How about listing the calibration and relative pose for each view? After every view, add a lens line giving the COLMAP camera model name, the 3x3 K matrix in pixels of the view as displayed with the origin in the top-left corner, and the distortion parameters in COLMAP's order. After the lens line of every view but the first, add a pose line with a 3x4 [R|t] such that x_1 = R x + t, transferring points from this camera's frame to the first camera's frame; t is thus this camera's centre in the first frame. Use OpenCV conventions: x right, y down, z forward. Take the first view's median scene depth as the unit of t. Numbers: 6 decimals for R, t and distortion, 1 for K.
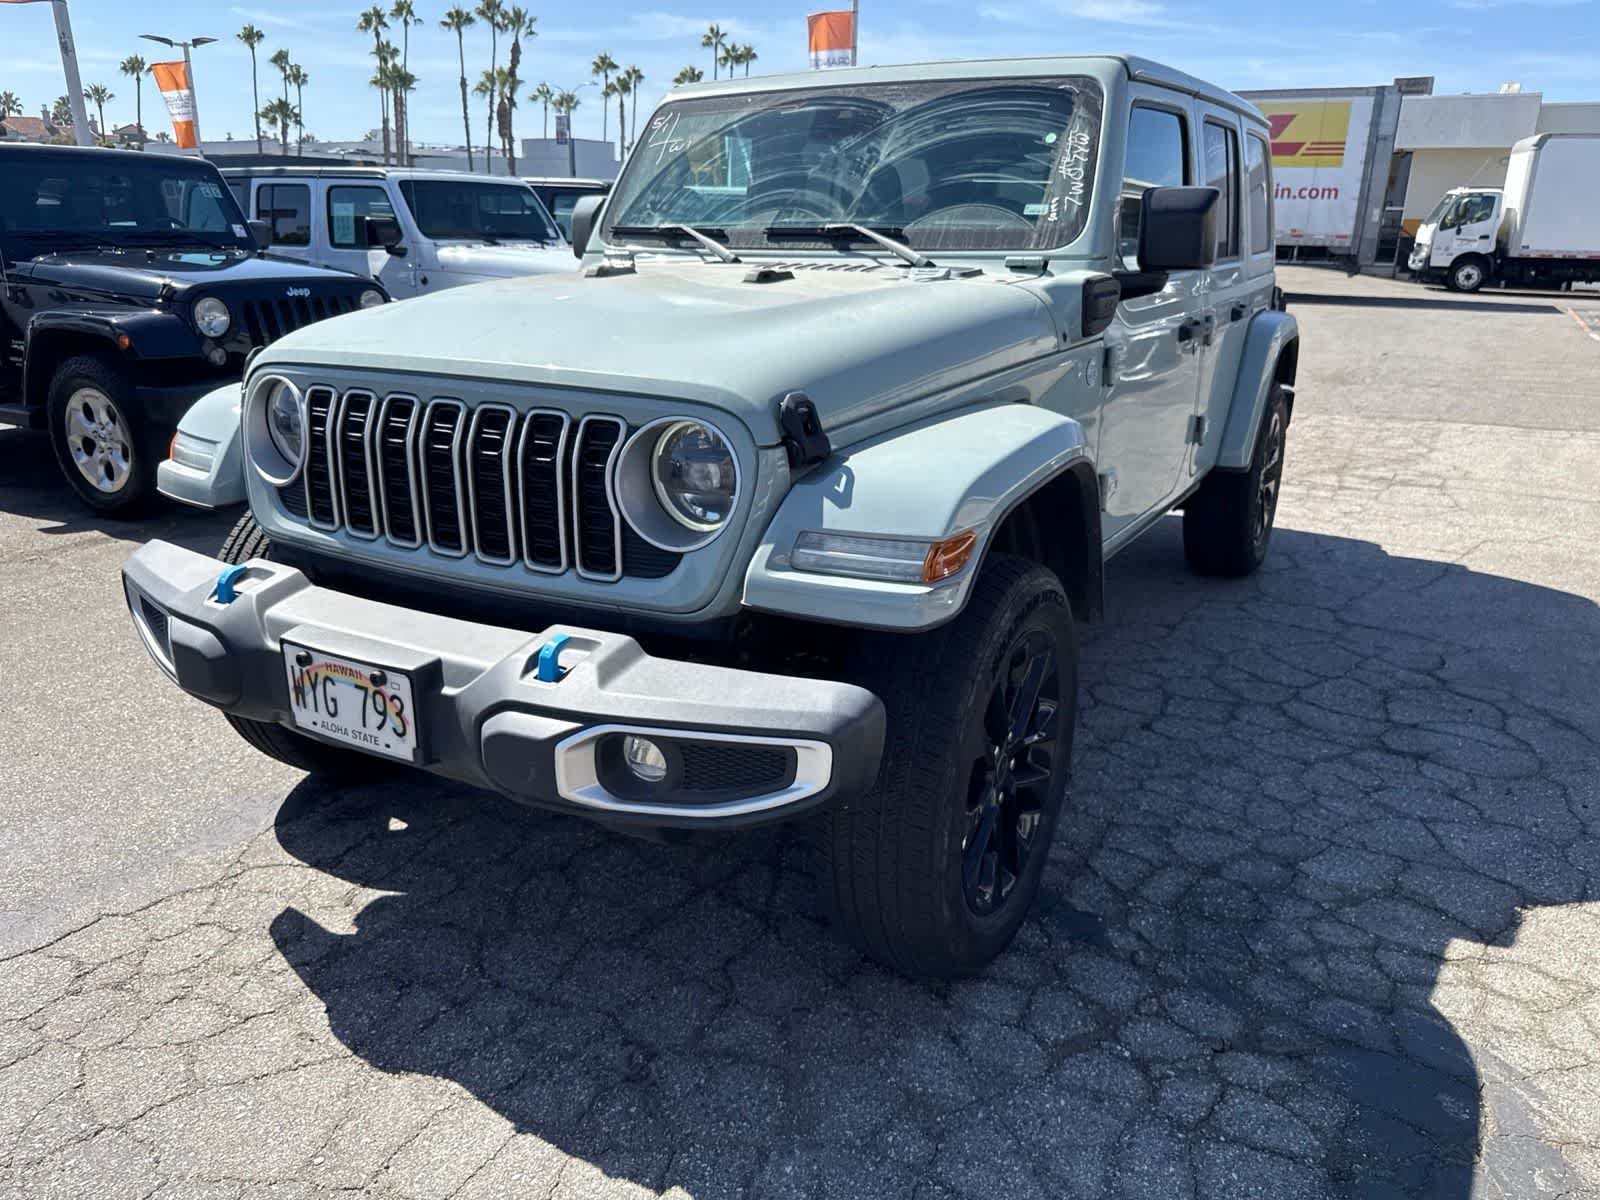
lens RADIAL K [[1136.3, 0, 801.4], [0, 1136.3, 612.2], [0, 0, 1]] dist [0.015495, -0.018669]
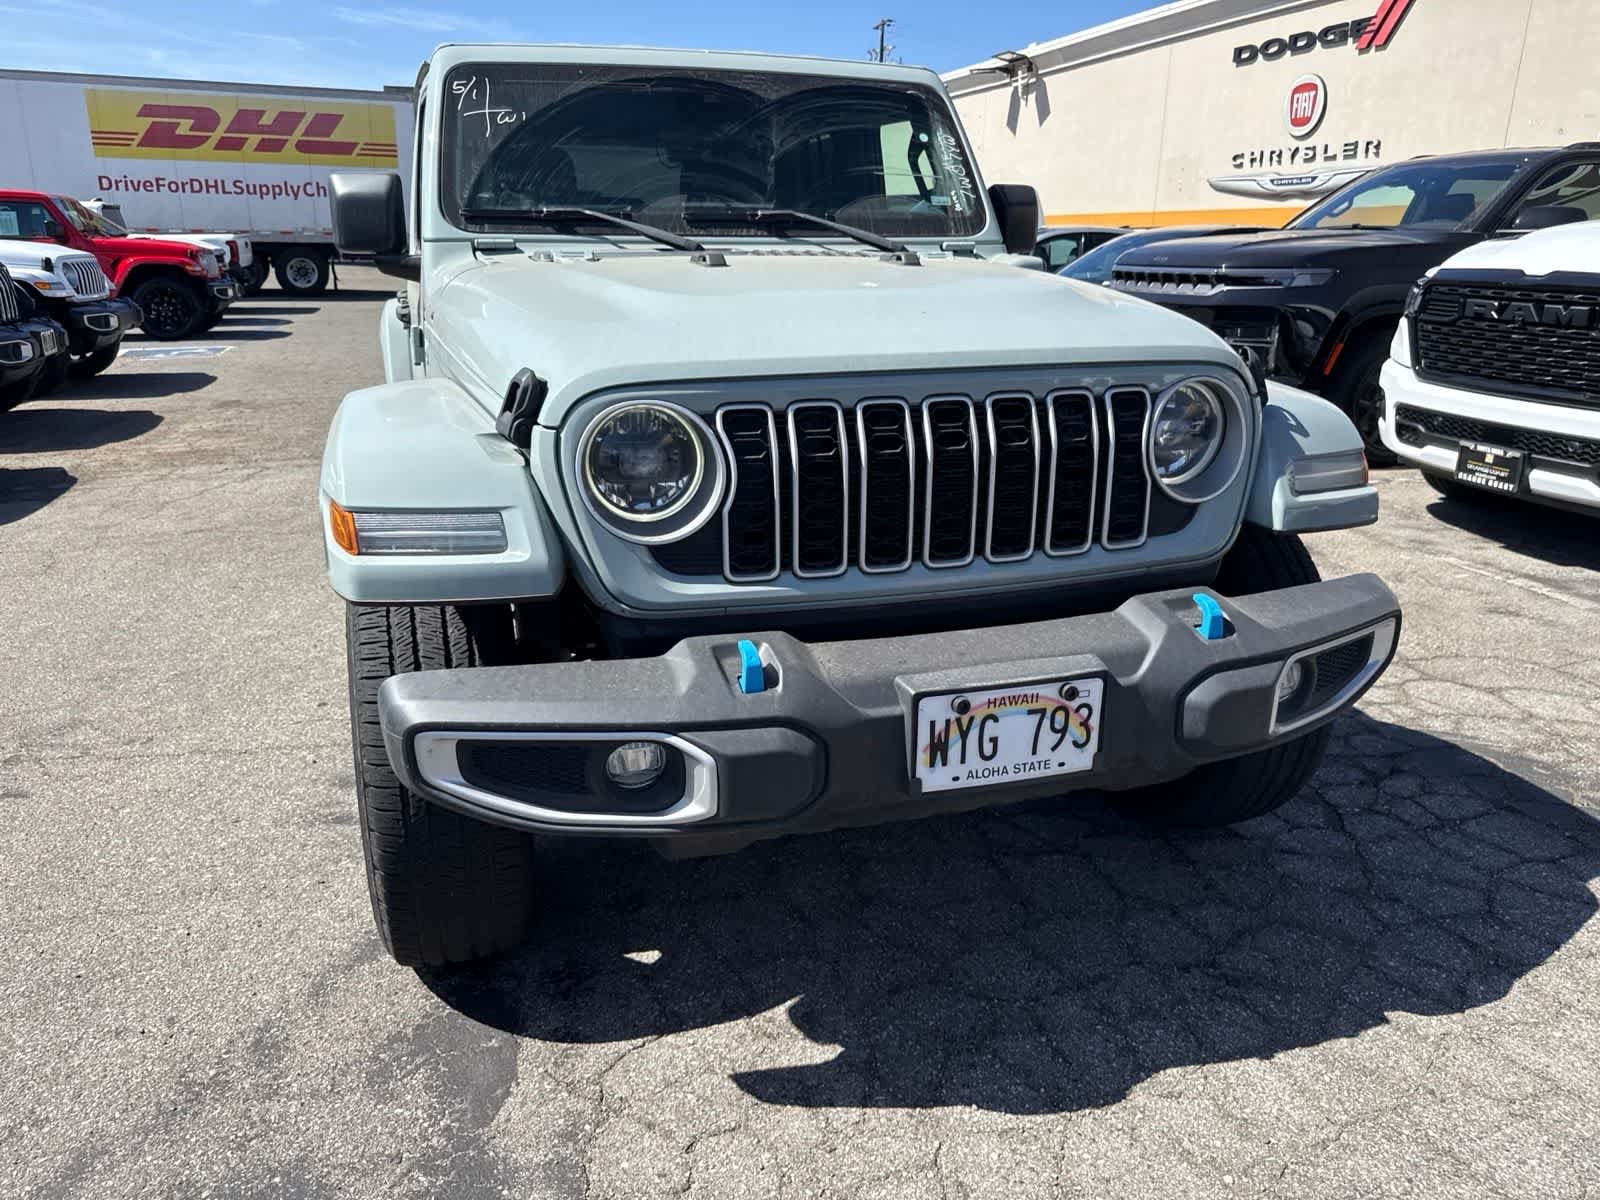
lens RADIAL K [[1136.3, 0, 807.3], [0, 1136.3, 601.7], [0, 0, 1]] dist [0.015495, -0.018669]
pose [[0.674554, -0.224794, 0.703167, -0.912310], [0.230816, 0.968978, 0.088346, -0.113473], [-0.701213, 0.102709, 0.705515, 0.391634]]
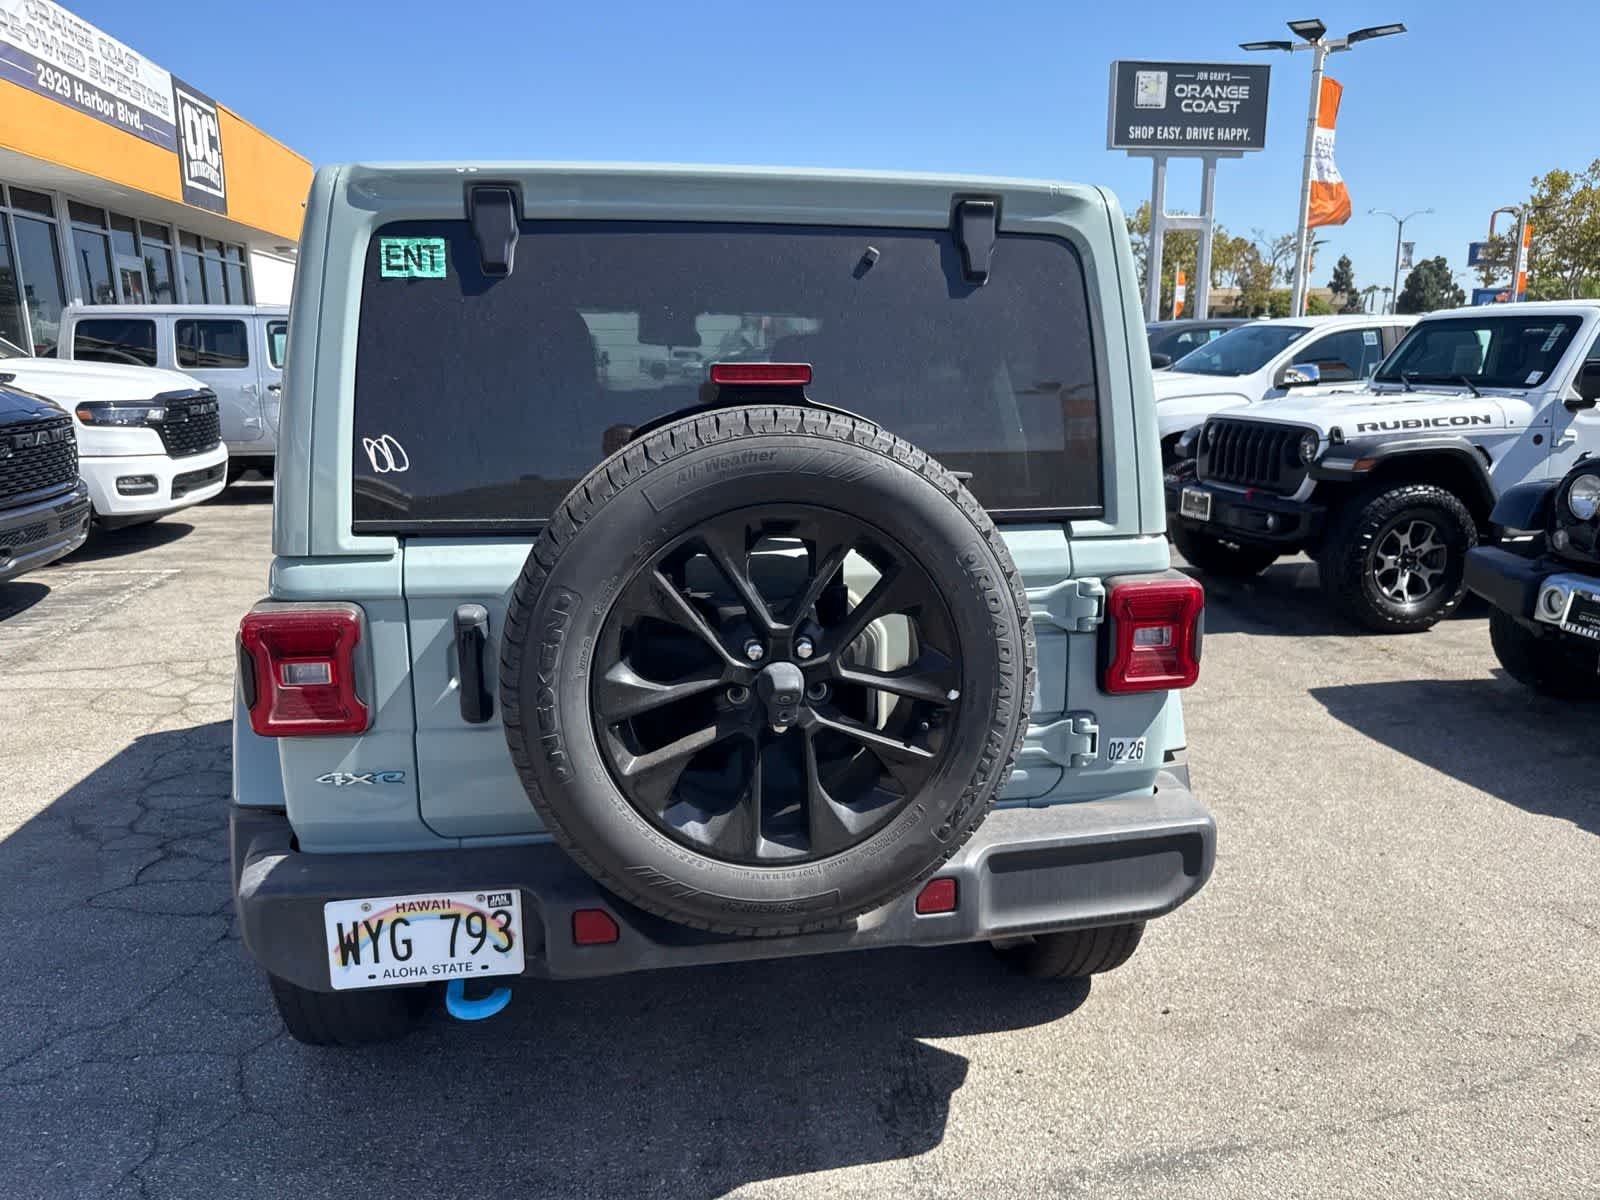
lens RADIAL K [[1136.3, 0, 809.6], [0, 1136.3, 602.9], [0, 0, 1]] dist [0.015495, -0.018669]
pose [[-0.771079, 0.134253, -0.622426, 1.097343], [-0.204815, 0.873274, 0.442090, -1.042574], [0.602900, 0.468368, -0.645866, 2.885959]]
